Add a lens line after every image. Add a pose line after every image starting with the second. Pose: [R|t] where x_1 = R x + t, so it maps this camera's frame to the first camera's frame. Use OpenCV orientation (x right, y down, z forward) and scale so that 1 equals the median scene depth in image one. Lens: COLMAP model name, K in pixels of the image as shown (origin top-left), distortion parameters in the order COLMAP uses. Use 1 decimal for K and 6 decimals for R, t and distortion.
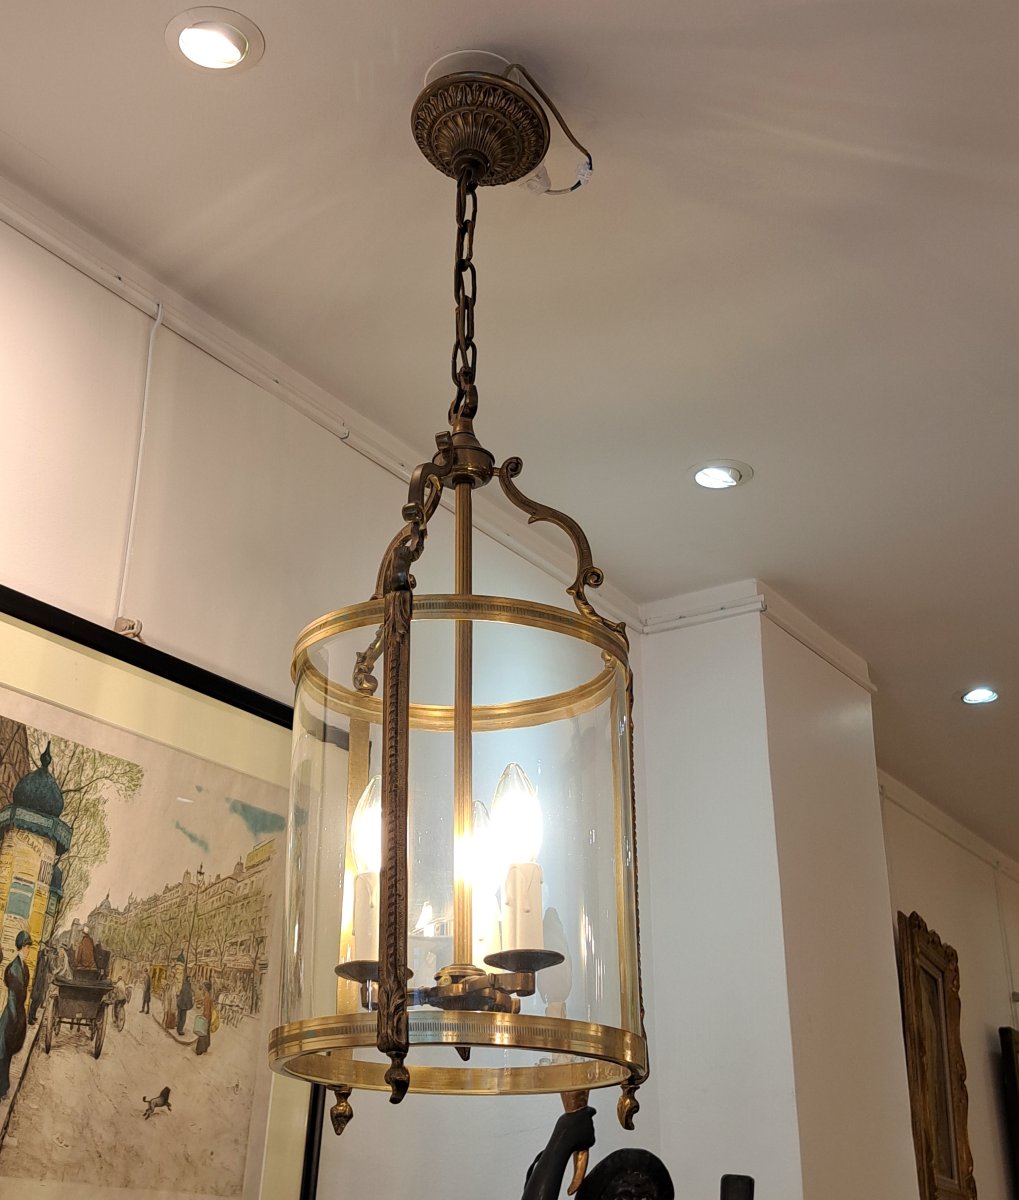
lens RADIAL K [[1678.2, 0, 461.7], [0, 1678.2, 430.2], [0, 0, 1]] dist [0.017317, 0.020879]
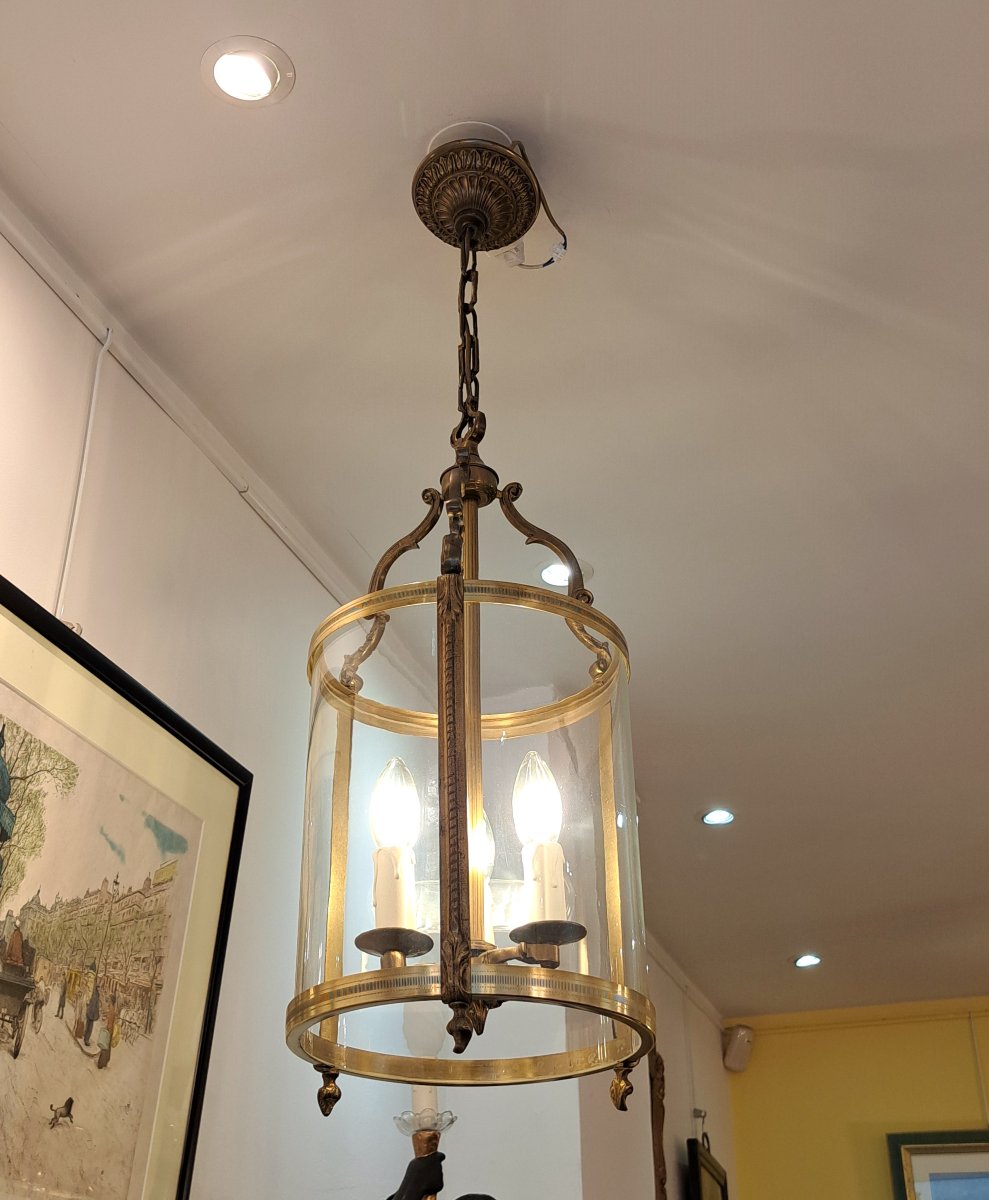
lens RADIAL K [[1552.8, 0, 495.5], [0, 1552.8, 451.0], [0, 0, 1]] dist [0.033944, -0.050766]
pose [[0.966929, 0.122451, 0.223726, -0.186709], [-0.098583, 0.988468, -0.114946, 0.101266], [-0.235221, 0.089089, 0.967850, 0.037822]]
